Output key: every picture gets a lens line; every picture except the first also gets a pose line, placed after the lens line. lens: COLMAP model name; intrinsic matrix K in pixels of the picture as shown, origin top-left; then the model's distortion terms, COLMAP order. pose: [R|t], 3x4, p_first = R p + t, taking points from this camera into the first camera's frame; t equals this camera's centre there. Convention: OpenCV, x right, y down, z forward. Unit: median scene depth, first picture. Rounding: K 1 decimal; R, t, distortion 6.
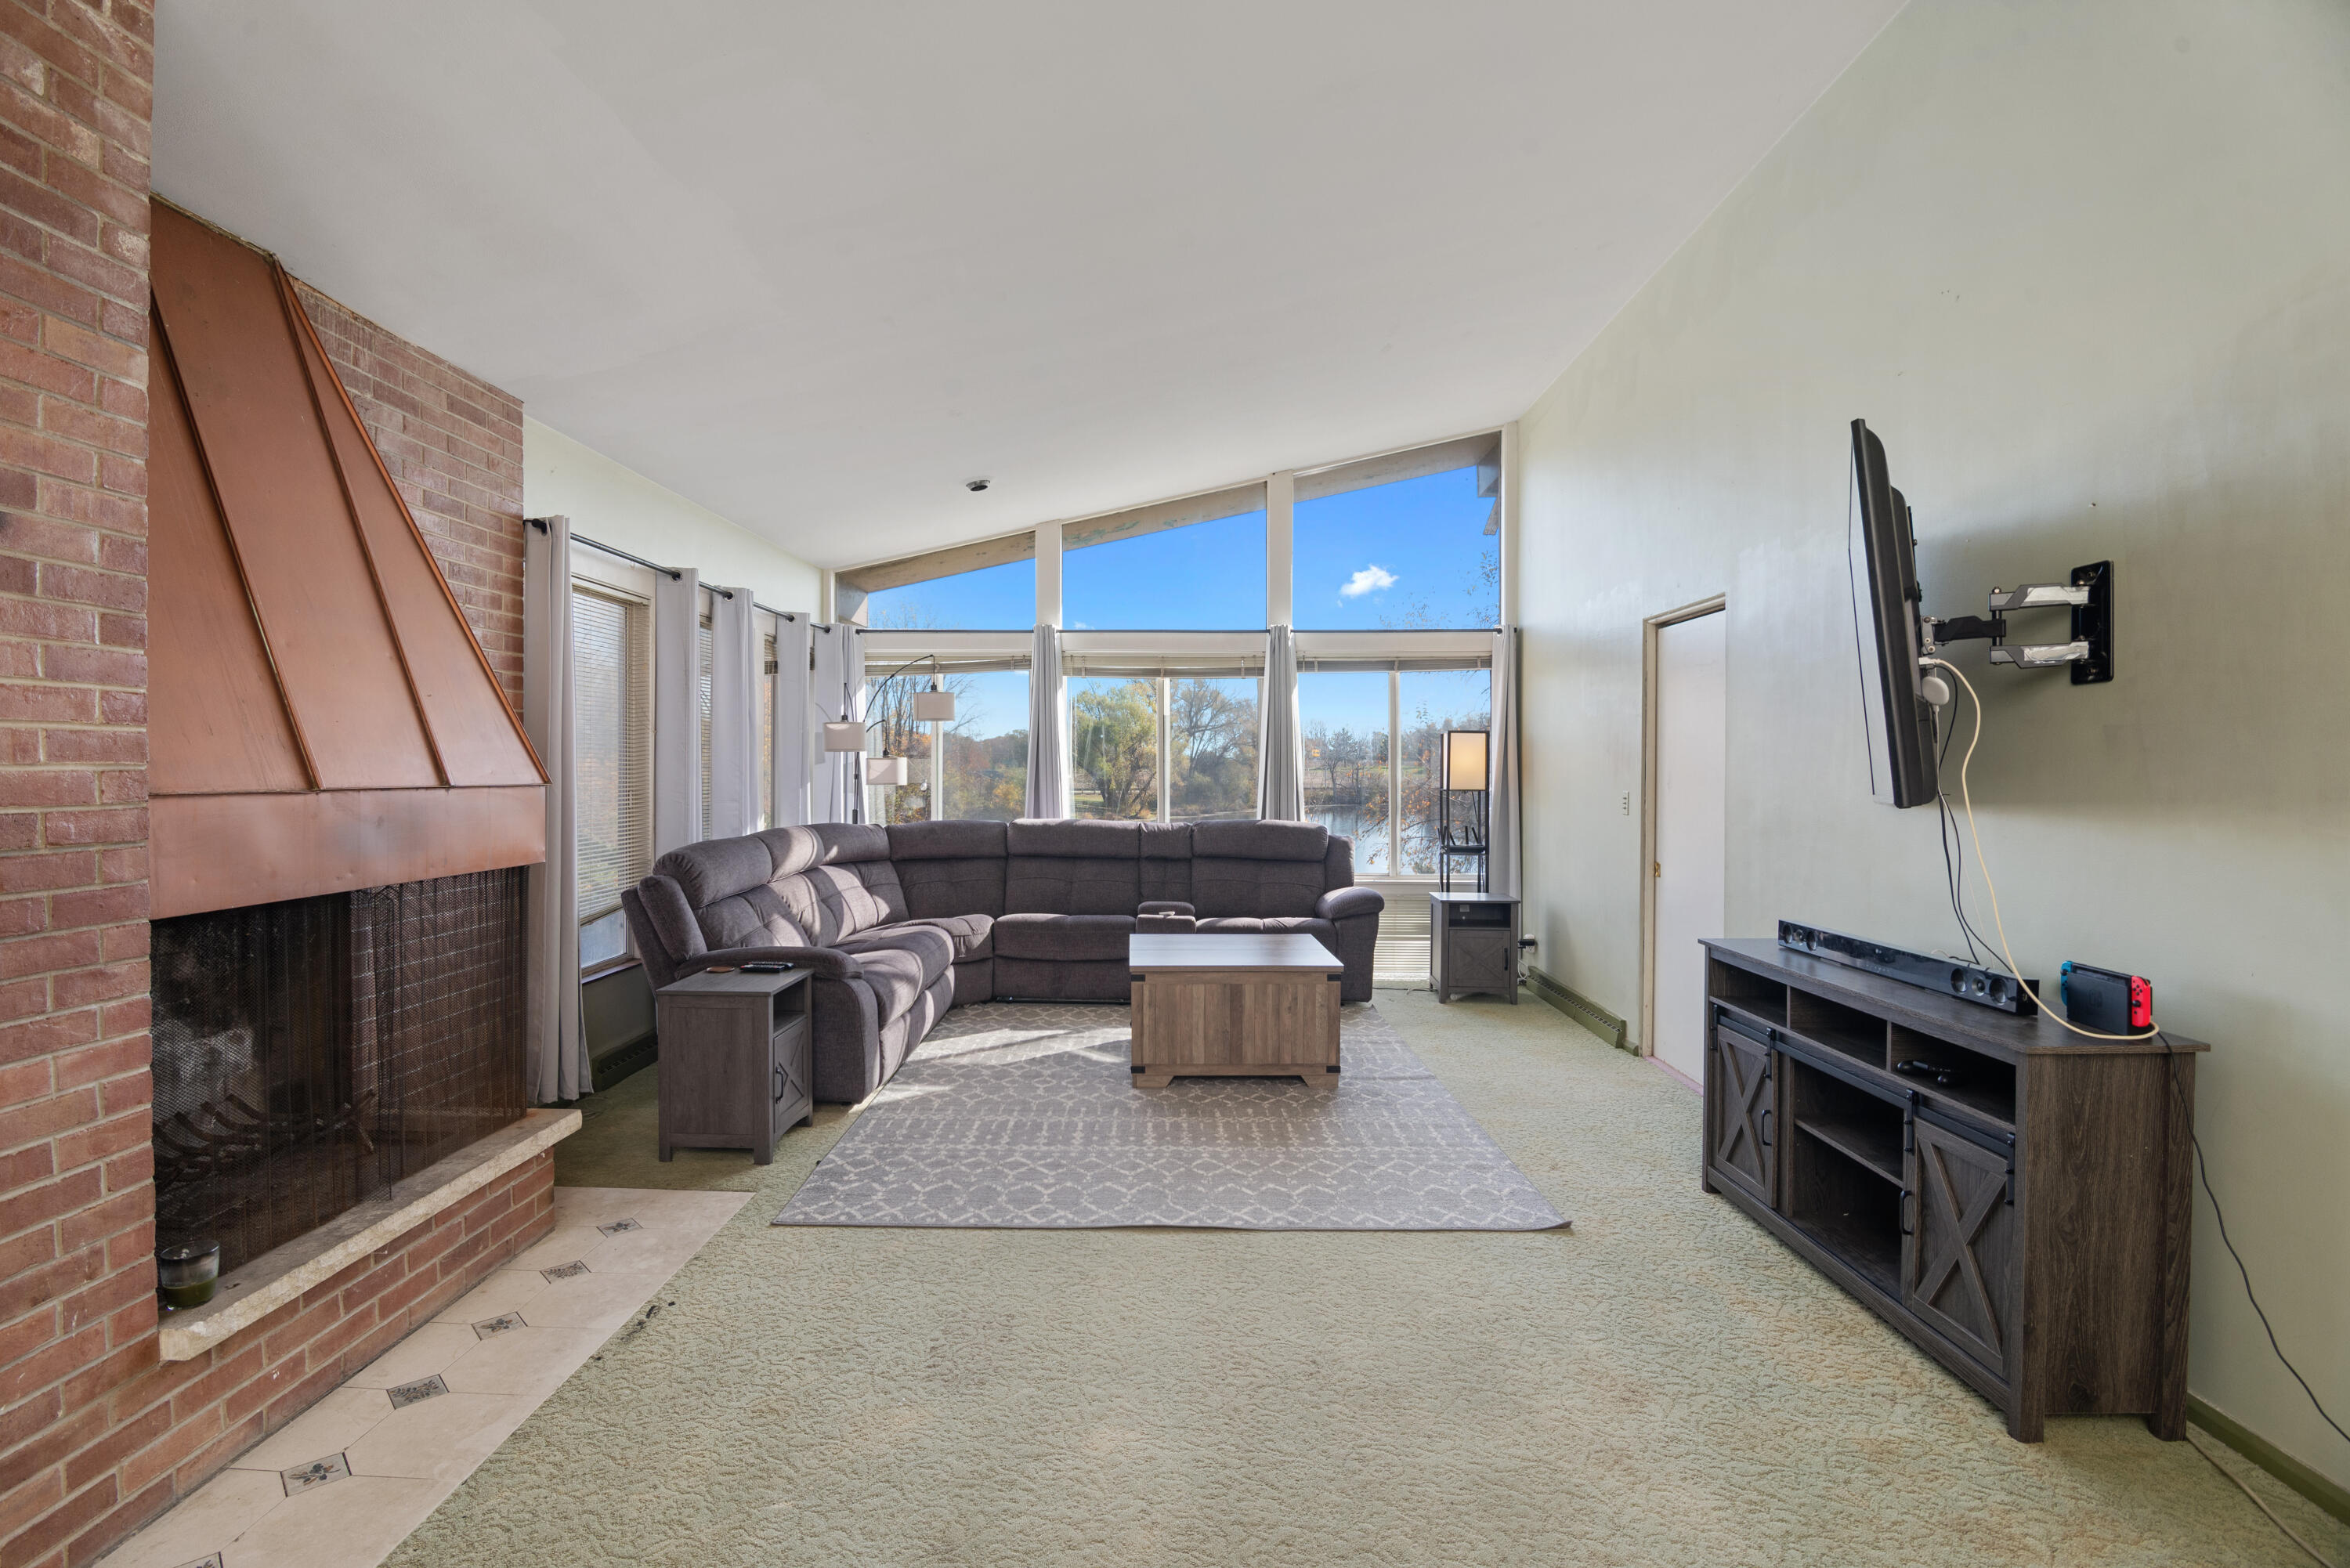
lens RADIAL K [[1153.8, 0, 1142.6], [0, 1153.8, 763.0], [0, 0, 1]] dist [-0.023049, 0.000560]
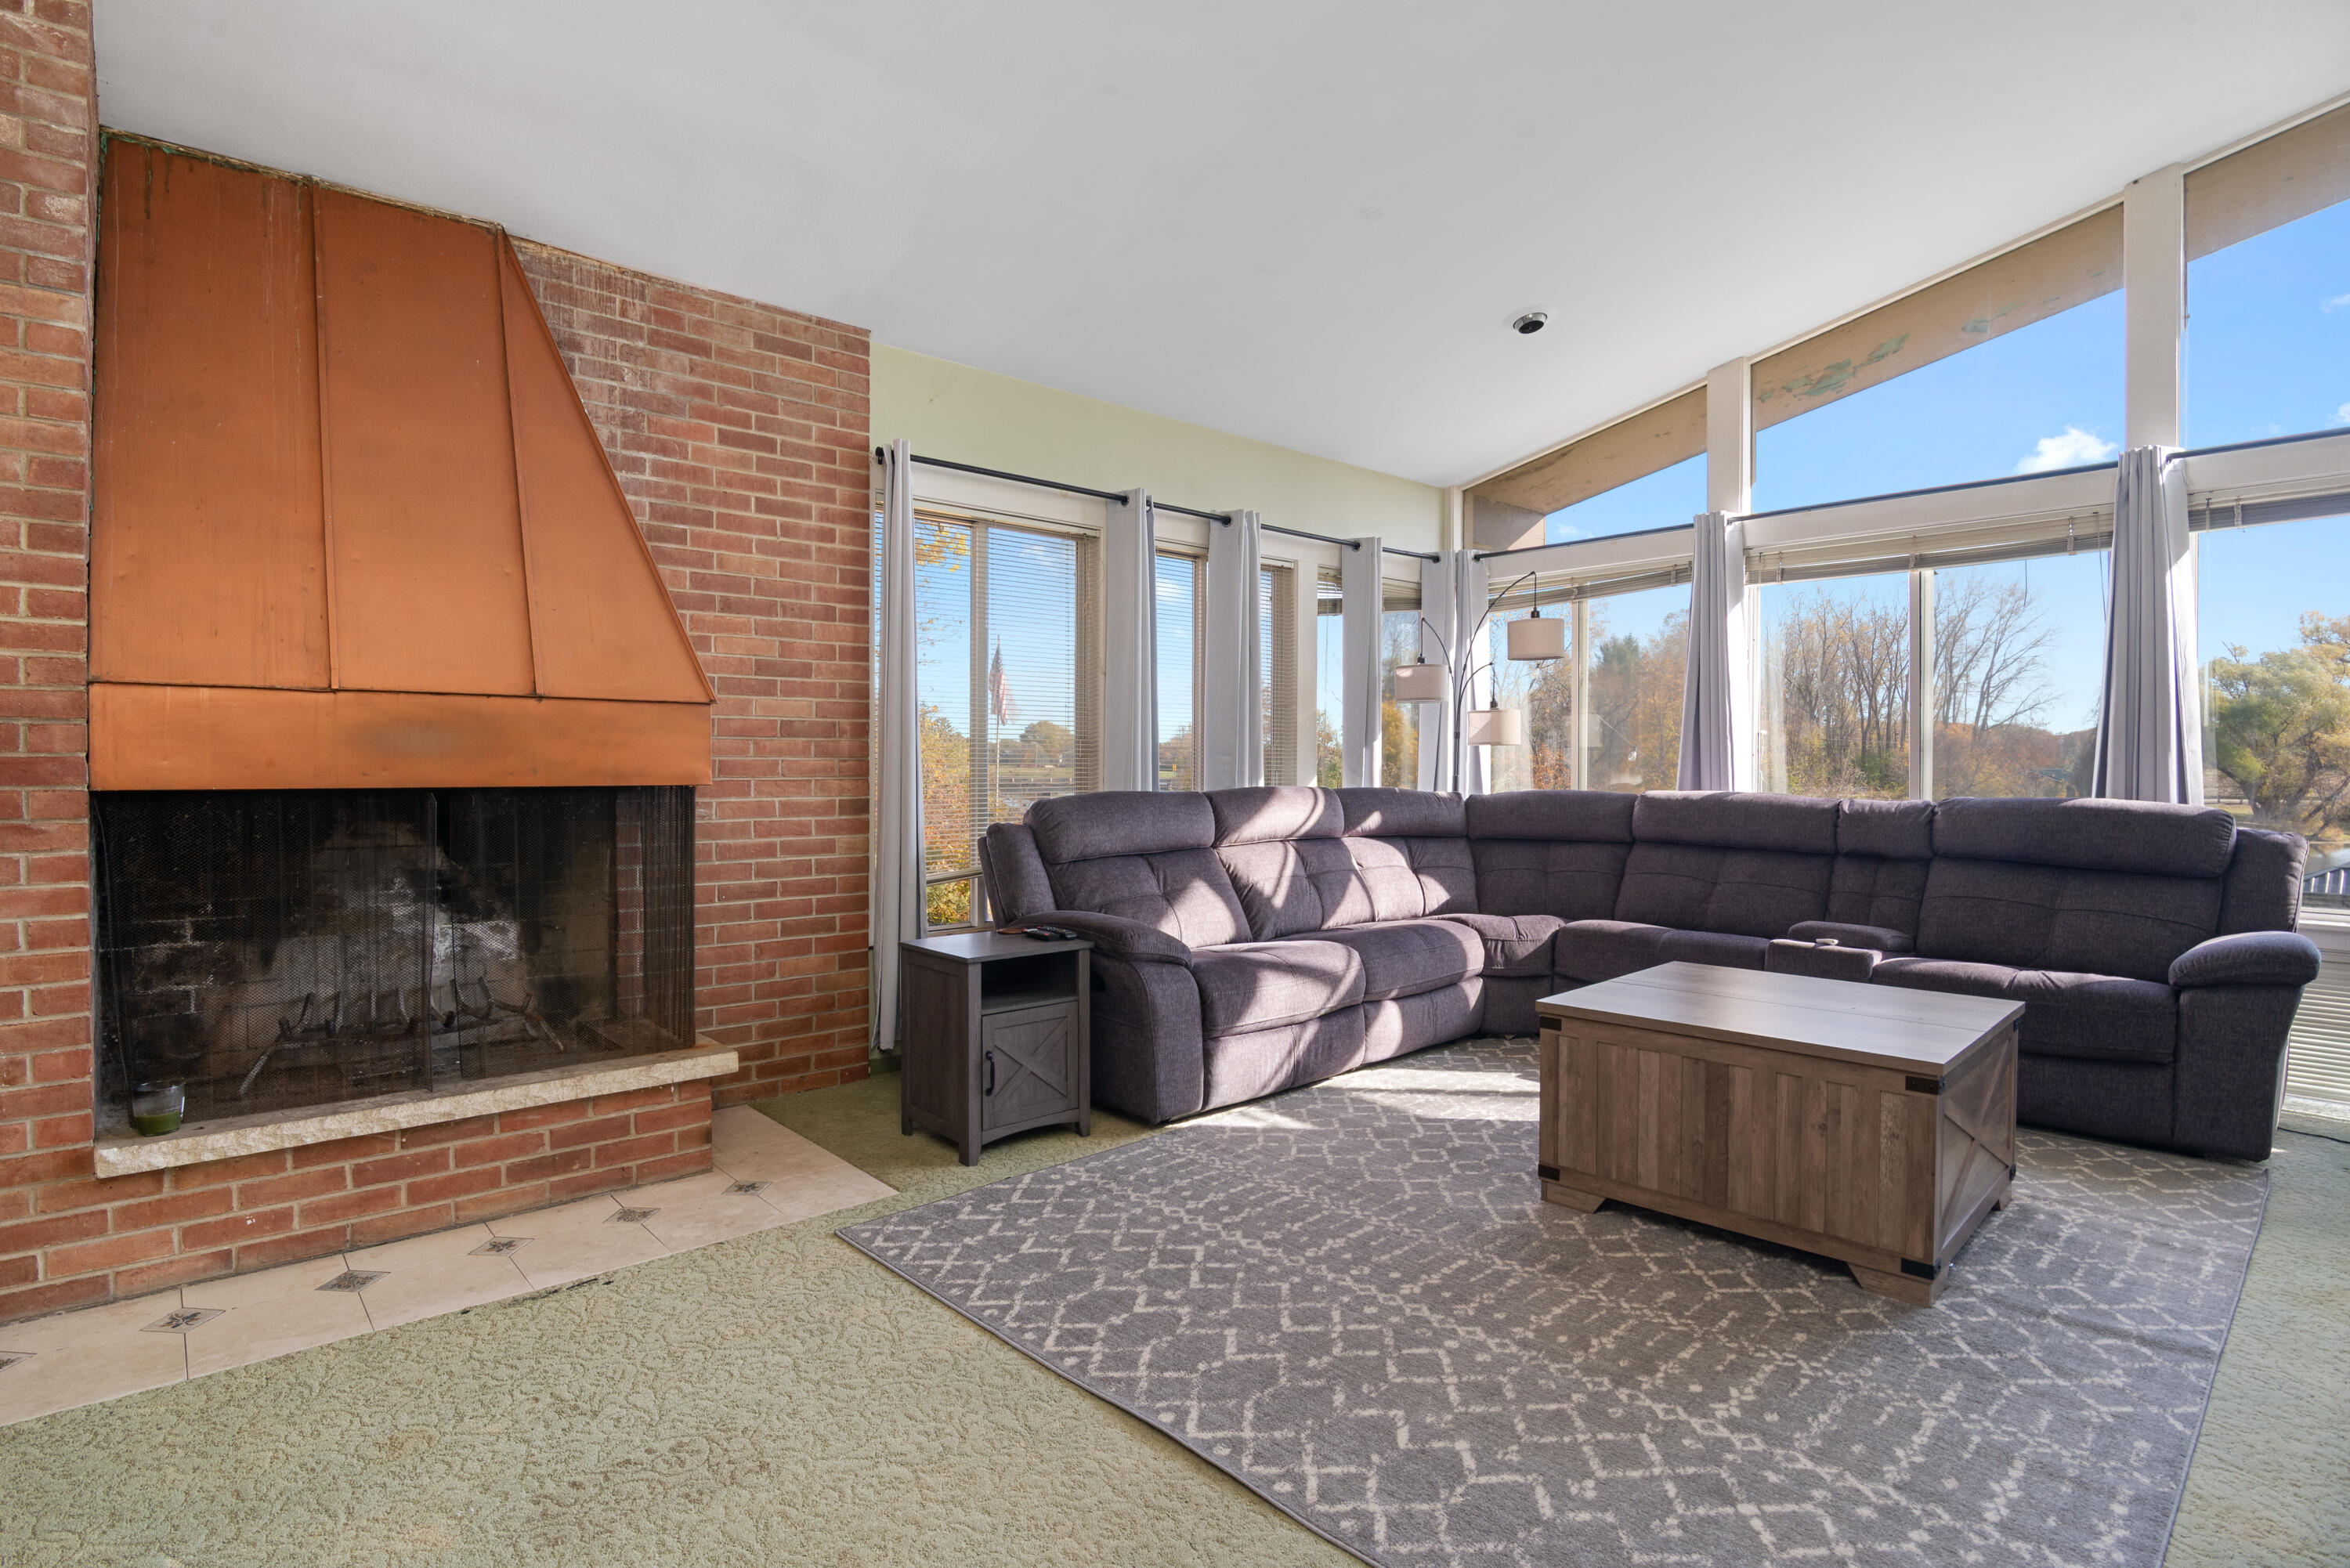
lens RADIAL K [[1175.7, 0, 1127.2], [0, 1175.7, 771.6], [0, 0, 1]] dist [-0.021952, 0.000461]
pose [[0.682077, 0.004983, -0.731263, 0.306218], [0.000368, 0.999974, 0.007158, 0.049083], [0.731280, -0.005152, 0.682058, 0.421764]]
